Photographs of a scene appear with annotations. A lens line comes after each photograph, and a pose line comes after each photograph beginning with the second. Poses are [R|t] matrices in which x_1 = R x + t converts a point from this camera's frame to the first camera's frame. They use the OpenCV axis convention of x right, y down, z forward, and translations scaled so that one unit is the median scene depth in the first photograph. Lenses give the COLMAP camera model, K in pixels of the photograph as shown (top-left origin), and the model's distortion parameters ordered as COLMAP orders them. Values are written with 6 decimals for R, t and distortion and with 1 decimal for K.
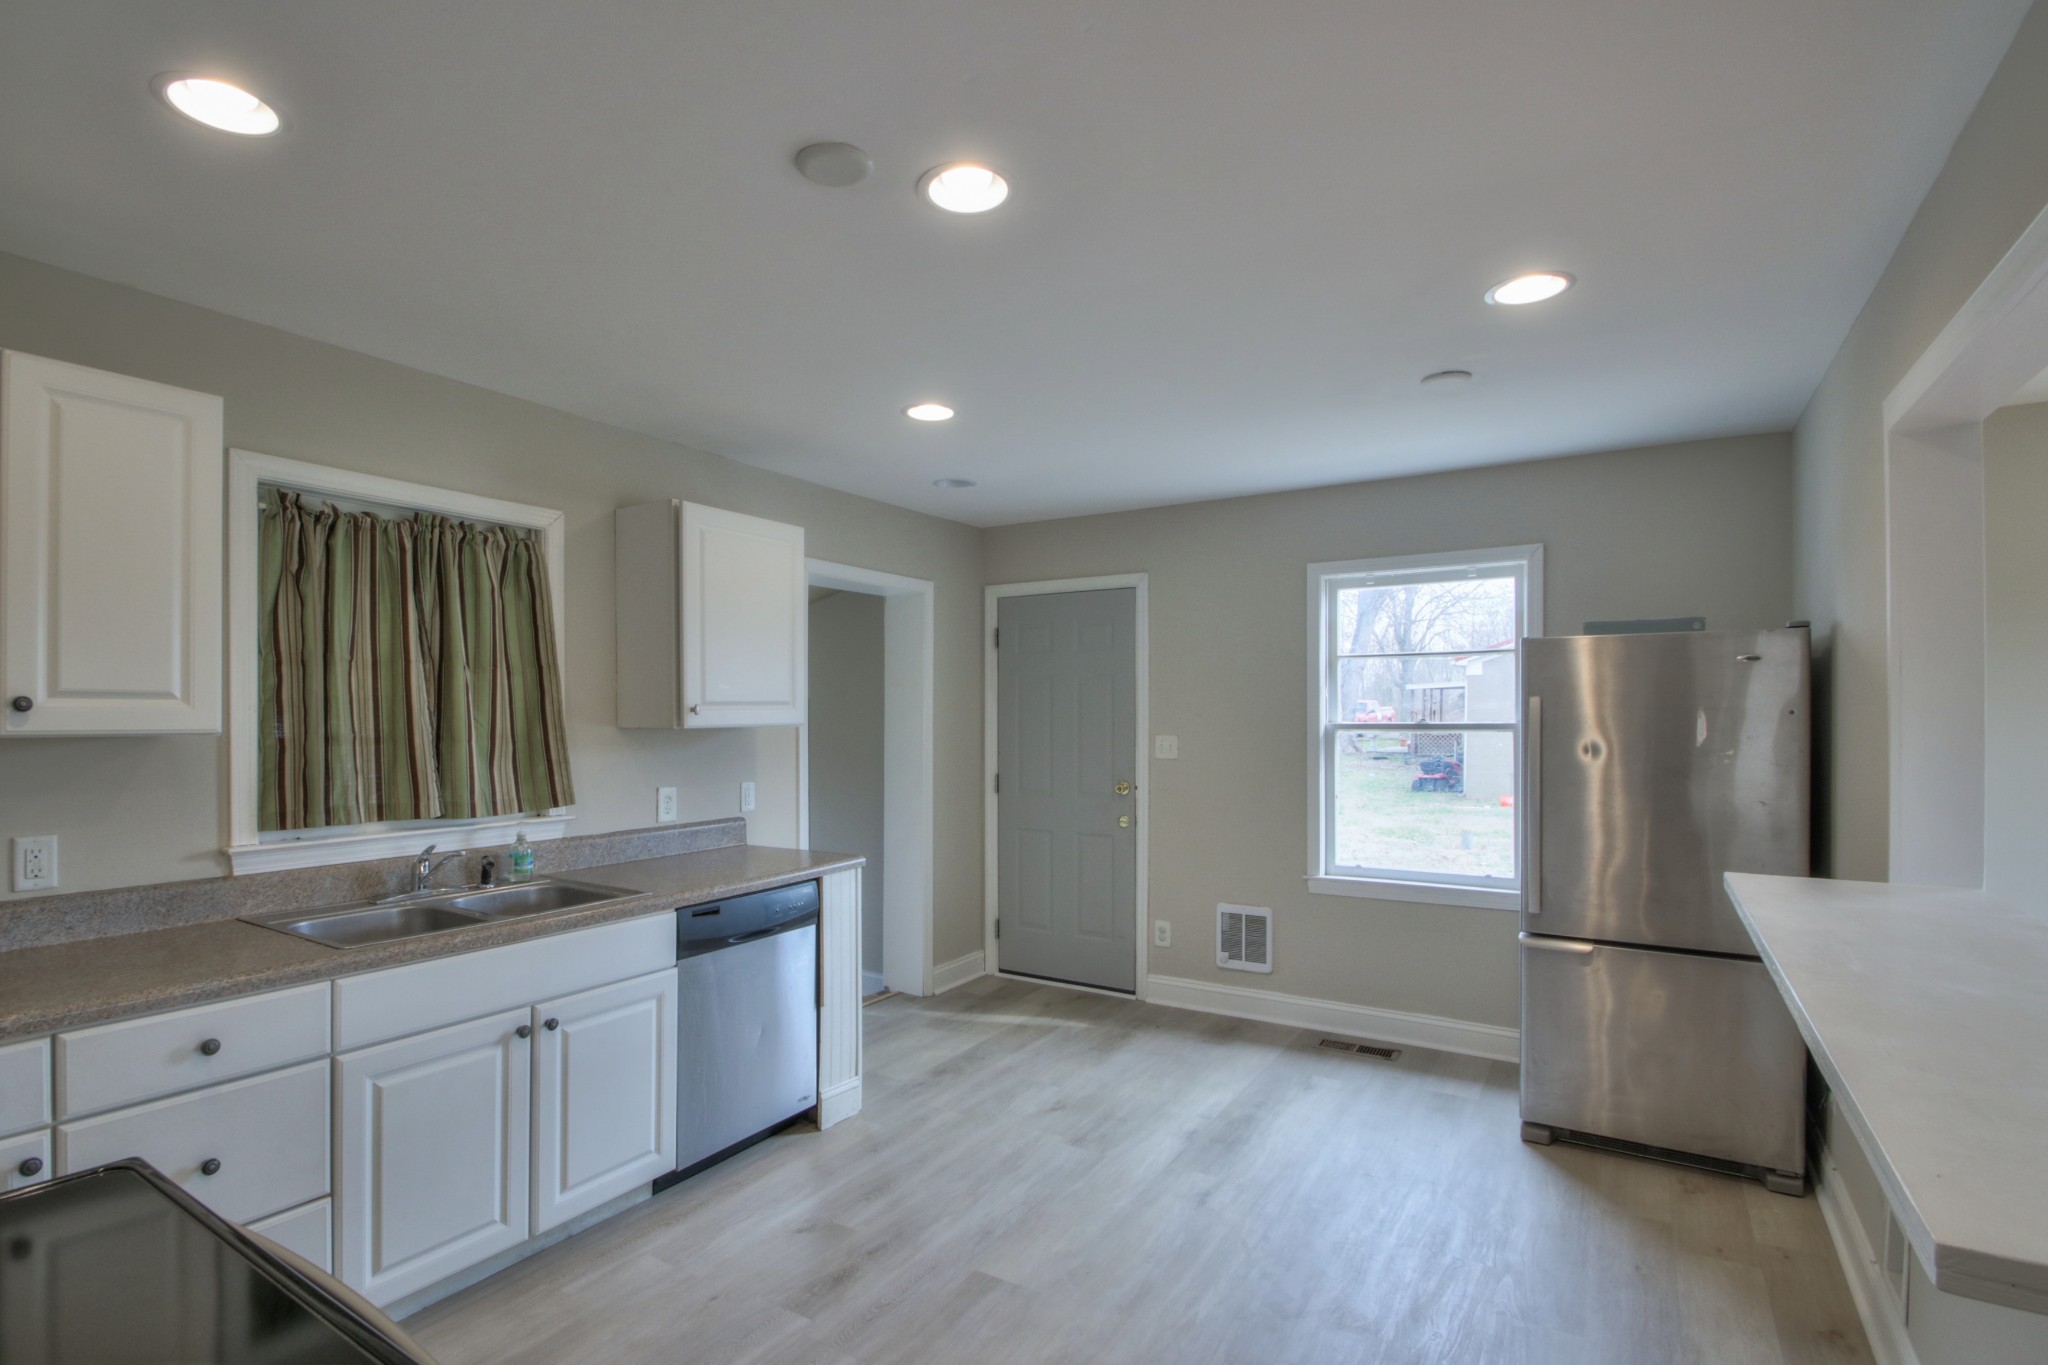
lens RADIAL K [[1036.7, 0, 946.6], [0, 1036.7, 708.8], [0, 0, 1]] dist [-0.001129, -0.000627]
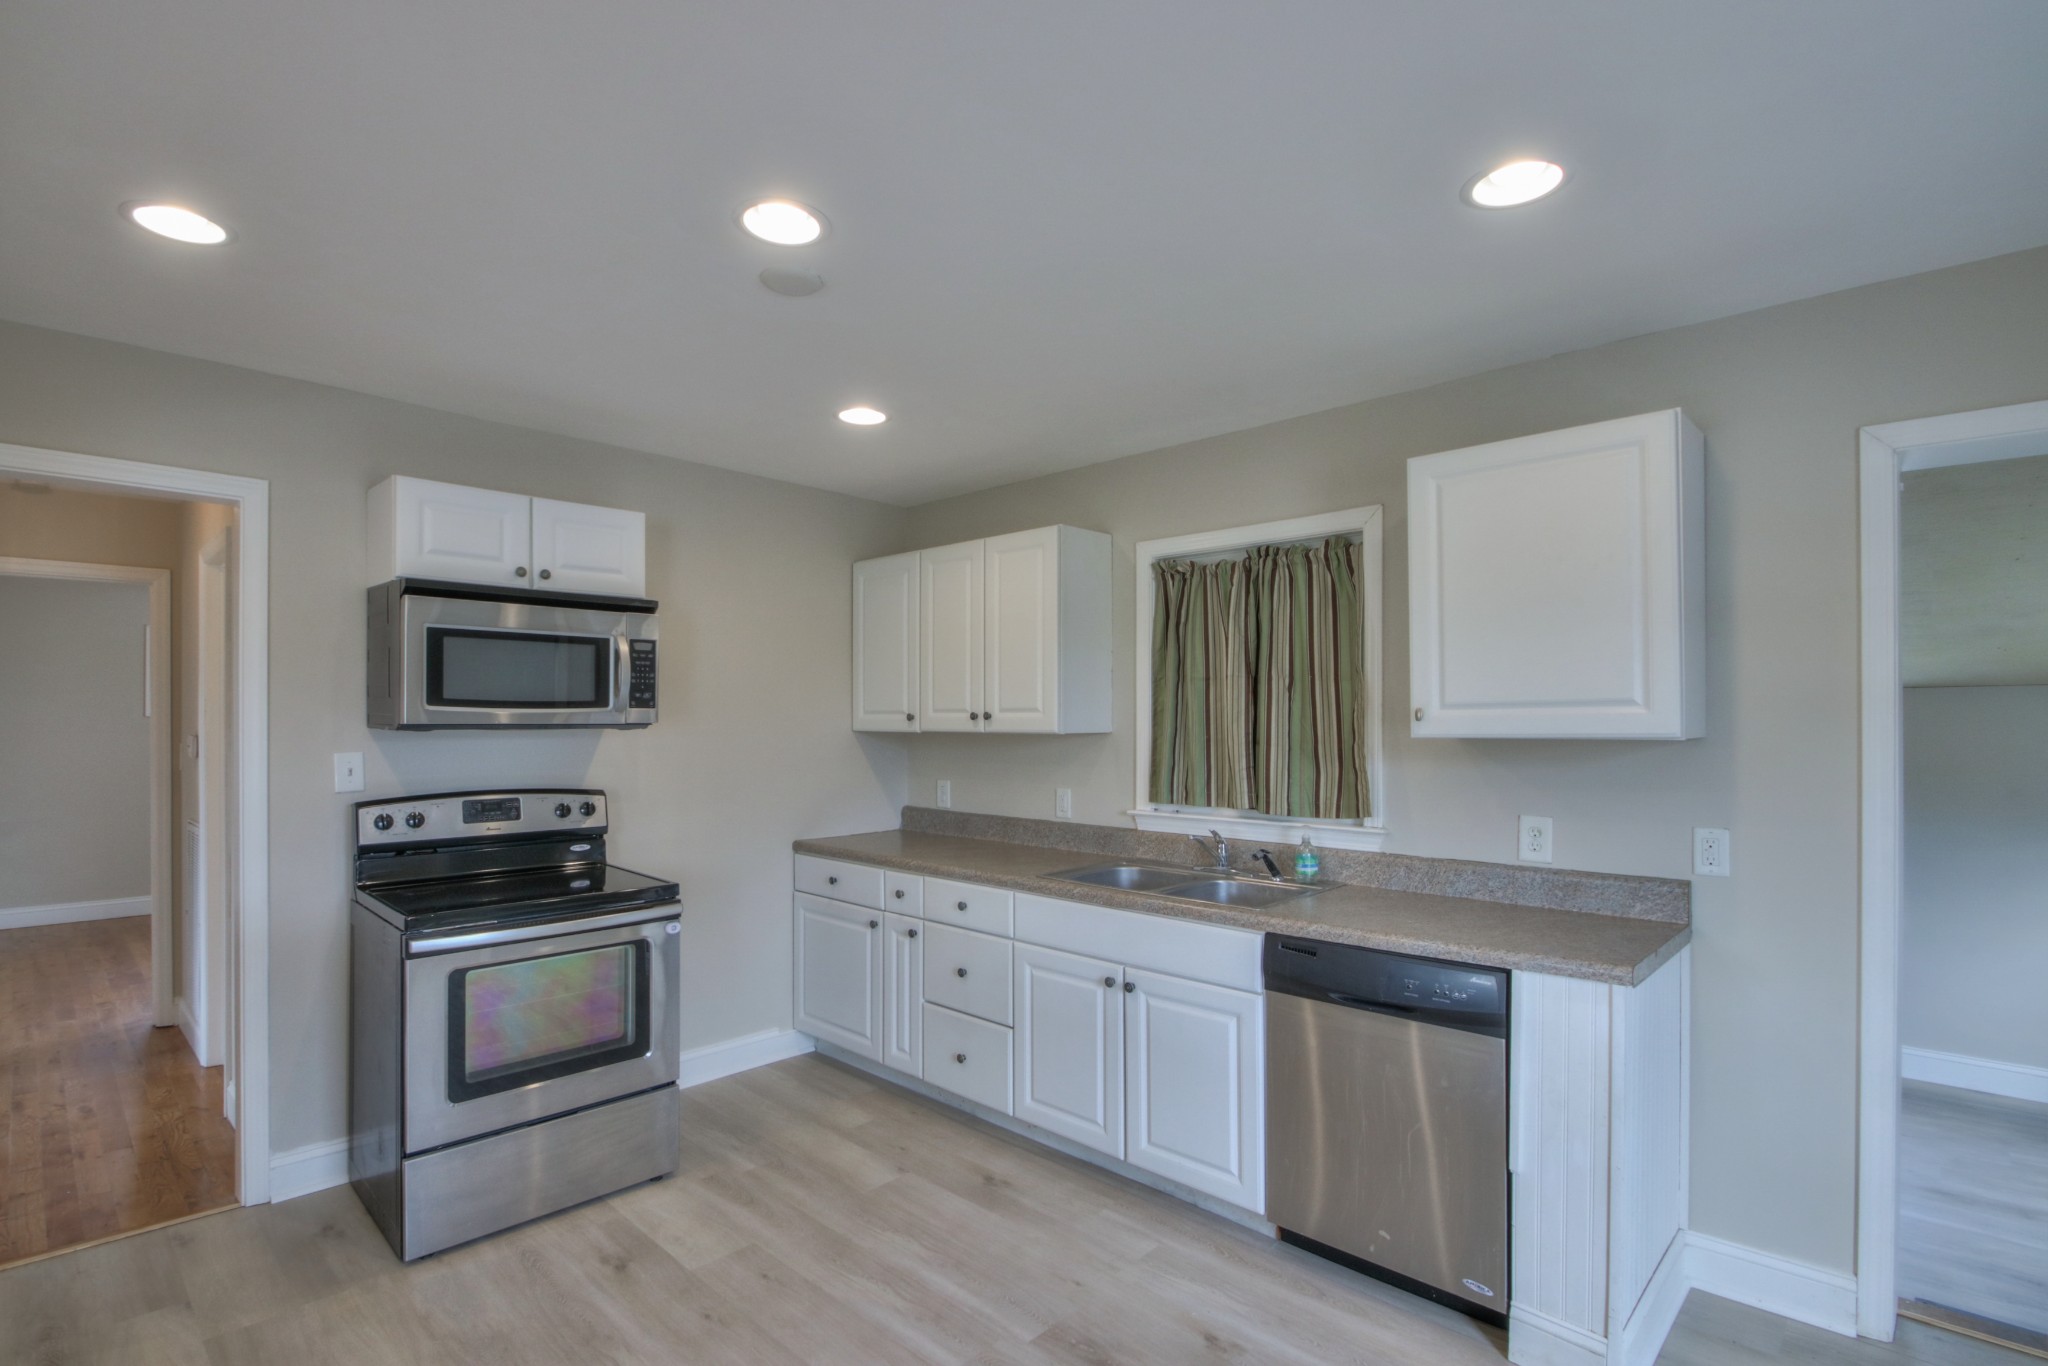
lens RADIAL K [[997.6, 0, 1023.6], [0, 997.6, 714.0], [0, 0, 1]] dist [-0.001225, -0.000996]
pose [[-0.193411, -0.008763, -0.981079, 0.459695], [0.005743, 0.999933, -0.010063, 0.005189], [0.981101, -0.007581, -0.193347, 0.682459]]
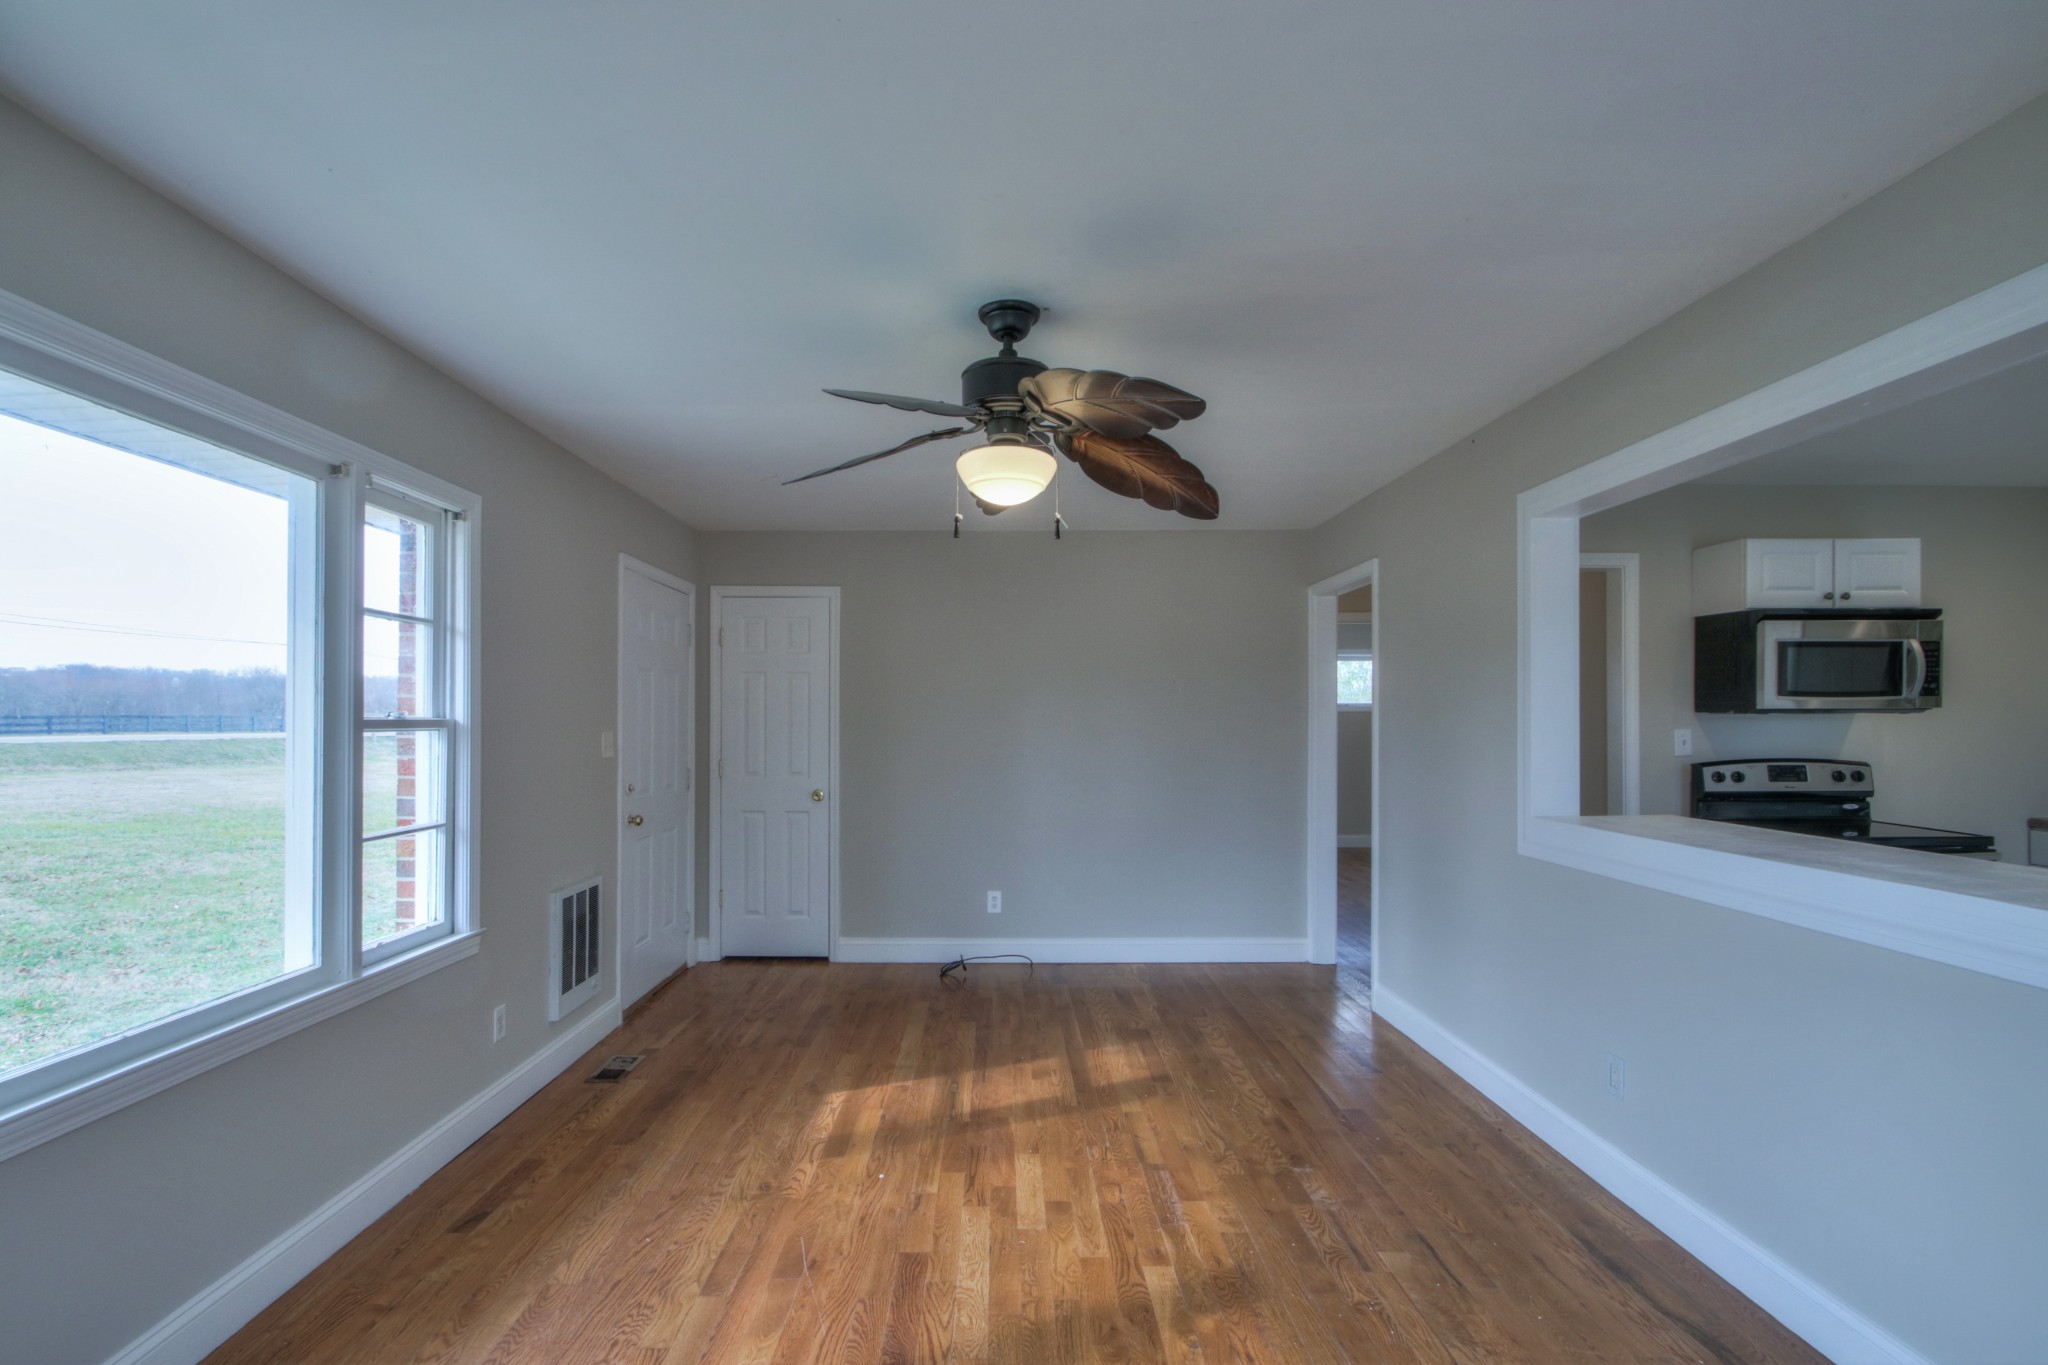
lens RADIAL K [[980.0, 0, 1007.8], [0, 980.0, 717.6], [0, 0, 1]] dist [-0.000949, -0.001149]
pose [[-0.836255, -0.002231, -0.548336, 1.037651], [0.003532, 0.999949, -0.009455, 0.018228], [0.548329, -0.009844, -0.836205, 0.538746]]
